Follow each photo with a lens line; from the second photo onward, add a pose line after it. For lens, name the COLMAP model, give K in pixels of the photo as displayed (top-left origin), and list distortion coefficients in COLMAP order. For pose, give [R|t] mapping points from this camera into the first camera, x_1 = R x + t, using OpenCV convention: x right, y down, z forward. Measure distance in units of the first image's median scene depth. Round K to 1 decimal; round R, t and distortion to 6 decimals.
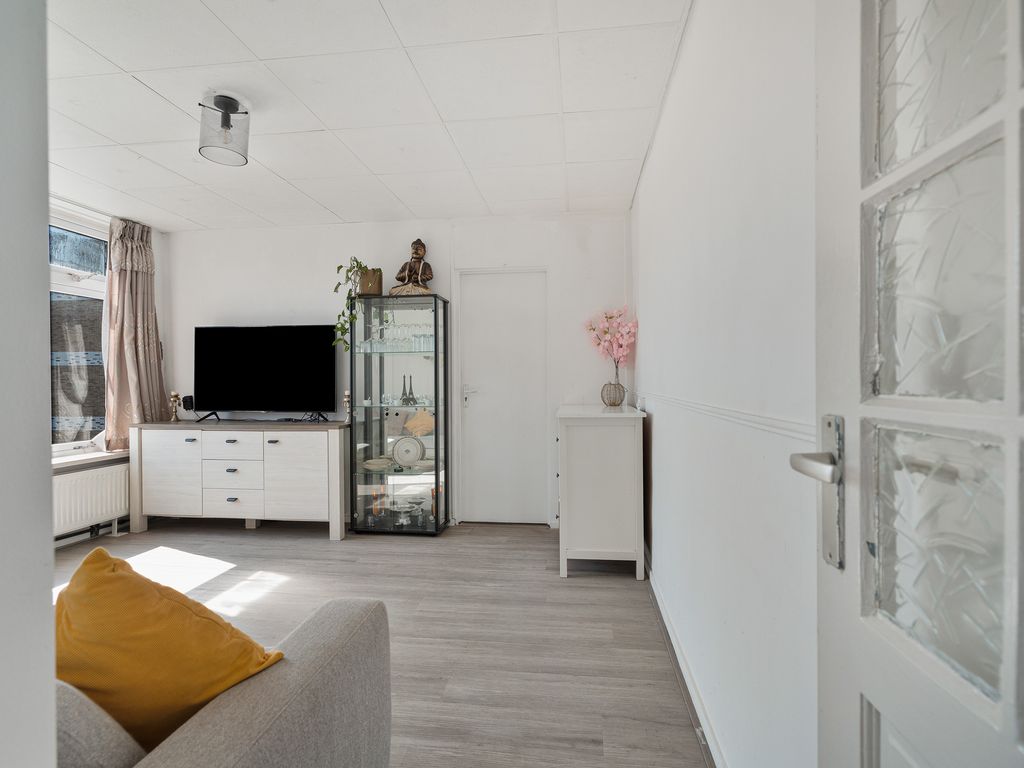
lens RADIAL K [[532.7, 0, 513.8], [0, 532.7, 381.8], [0, 0, 1]] dist [-0.001368, -0.000302]
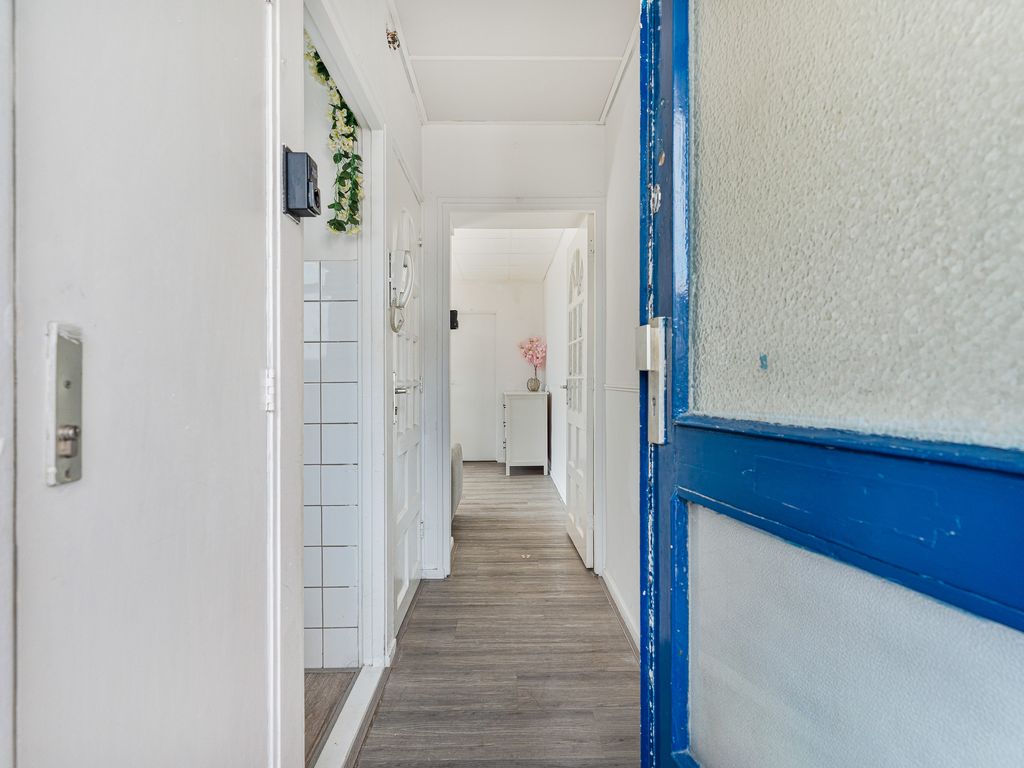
lens RADIAL K [[532.7, 0, 513.8], [0, 532.7, 381.8], [0, 0, 1]] dist [-0.001368, -0.000302]
pose [[0.990157, 0.003970, 0.139908, -0.127909], [-0.004008, 0.999992, -0.000011, 0.013825], [-0.139907, -0.000550, 0.990165, -0.754836]]
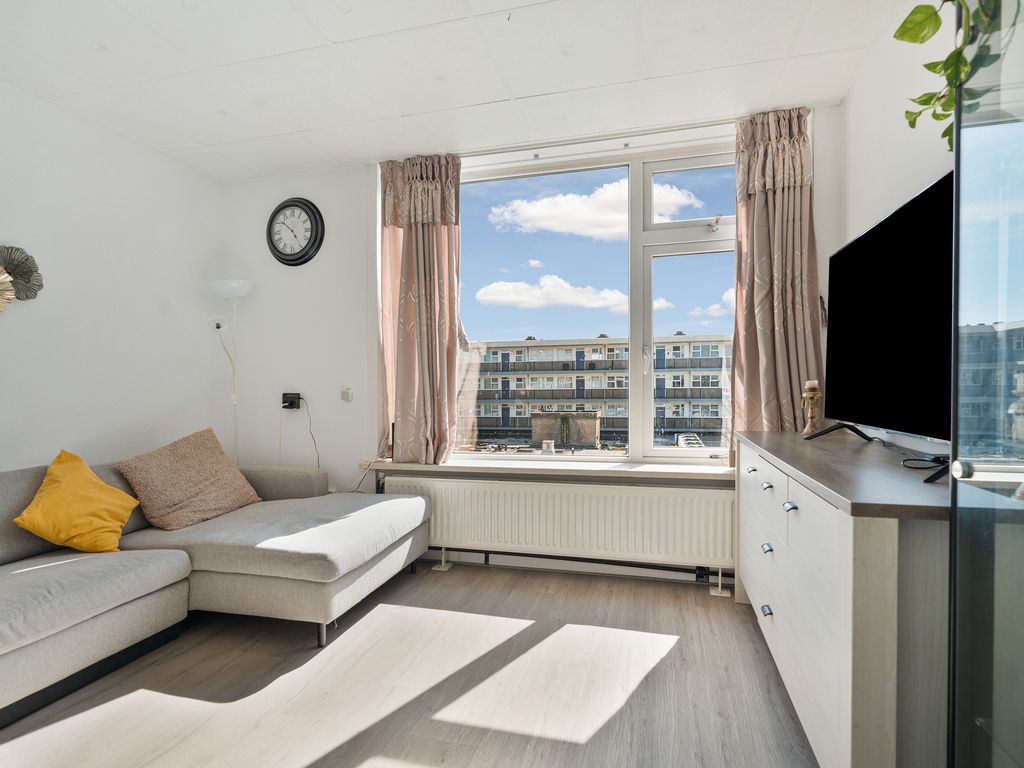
lens RADIAL K [[542.2, 0, 515.4], [0, 542.2, 400.5], [0, 0, 1]] dist [-0.002132, 0.000607]
pose [[-0.129966, 0.029271, -0.991086, -0.032672], [0.010718, 0.999547, 0.028116, 0.020297], [0.991460, -0.006968, -0.130221, 0.817670]]
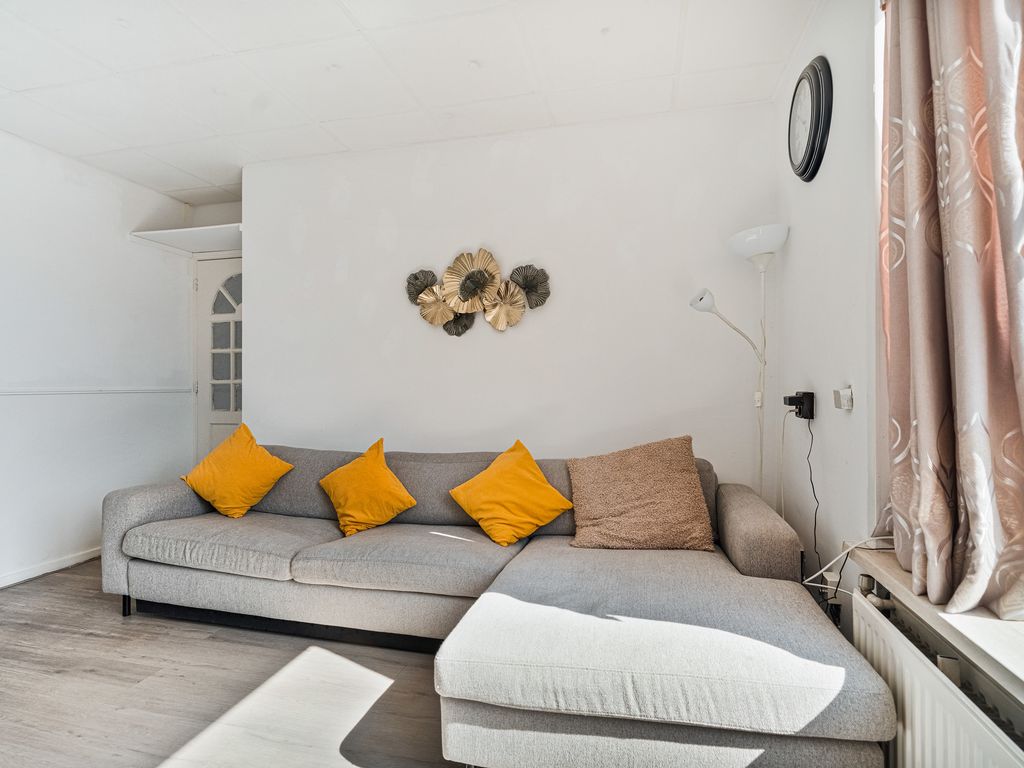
lens RADIAL K [[532.7, 0, 513.8], [0, 532.7, 381.8], [0, 0, 1]] dist [-0.001368, -0.000302]
pose [[-0.993722, 0.009846, 0.111447, -0.610940], [0.008711, 0.999905, -0.010669, 0.022241], [-0.111541, -0.009631, -0.993713, 0.889886]]
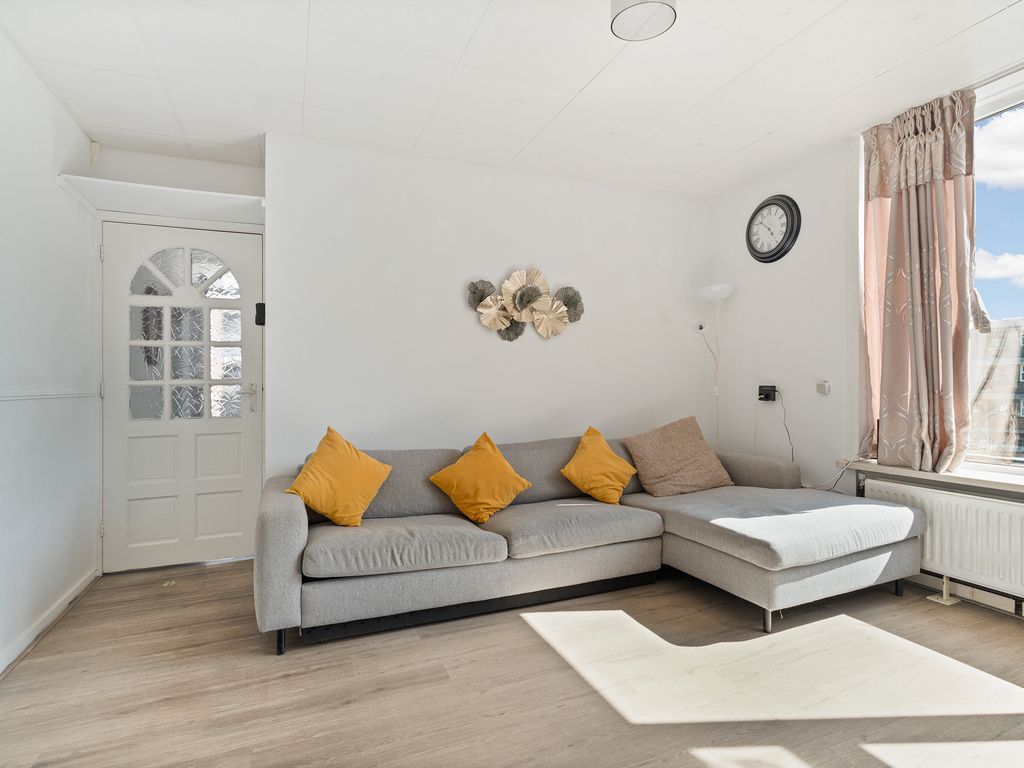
lens RADIAL K [[535.4, 0, 512.0], [0, 535.4, 384.0], [0, 0, 1]] dist [0.000774, 0.000077]
pose [[-0.865339, 0.014859, -0.500967, -0.037185], [0.018010, 0.999837, -0.001453, 0.019816], [0.500863, -0.010279, -0.865465, 0.902117]]
